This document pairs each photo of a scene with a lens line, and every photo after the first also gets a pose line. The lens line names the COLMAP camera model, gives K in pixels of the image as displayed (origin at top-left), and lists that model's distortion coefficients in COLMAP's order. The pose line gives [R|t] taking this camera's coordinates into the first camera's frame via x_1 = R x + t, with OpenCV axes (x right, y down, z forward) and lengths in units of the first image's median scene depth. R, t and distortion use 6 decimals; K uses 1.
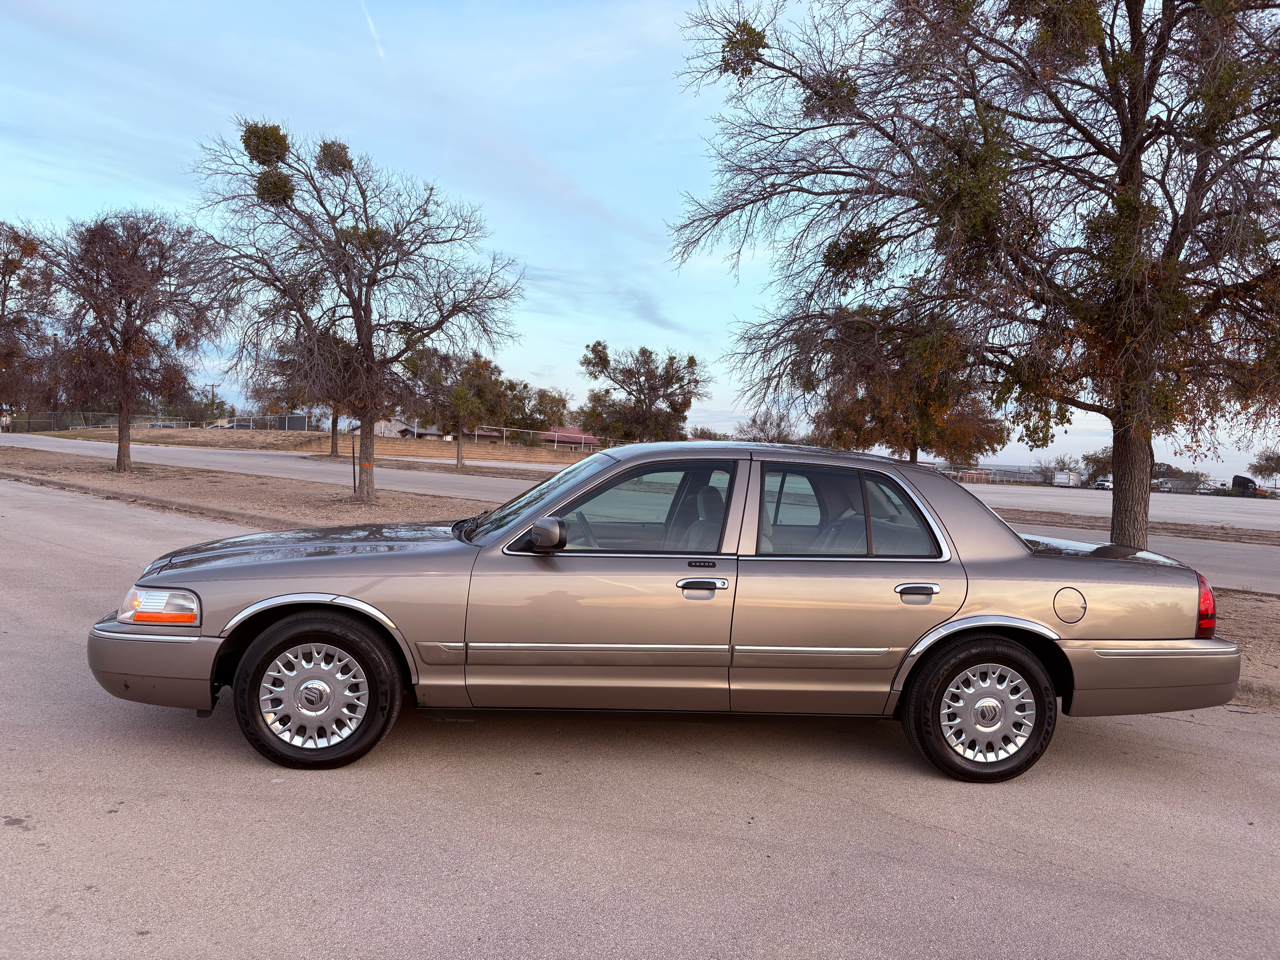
lens RADIAL K [[965.2, 0, 636.2], [0, 965.2, 489.0], [0, 0, 1]] dist [0.033395, -0.035108]
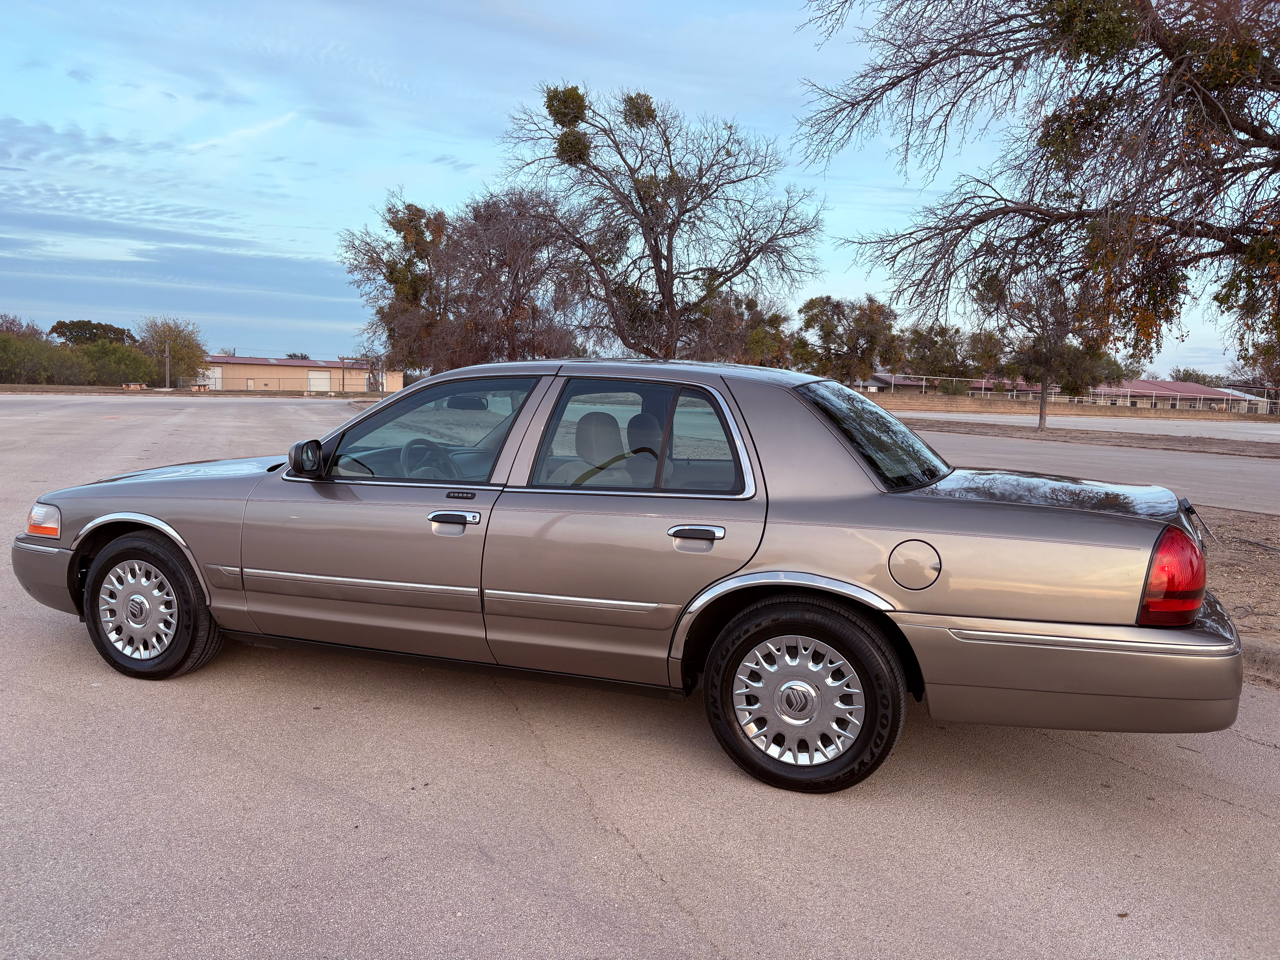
lens RADIAL K [[965.2, 0, 636.2], [0, 965.2, 489.0], [0, 0, 1]] dist [0.033395, -0.035108]
pose [[0.899169, 0.020414, -0.437124, 0.573154], [0.000827, 0.998830, 0.048347, 0.029725], [0.437600, -0.043833, 0.898101, 0.273755]]
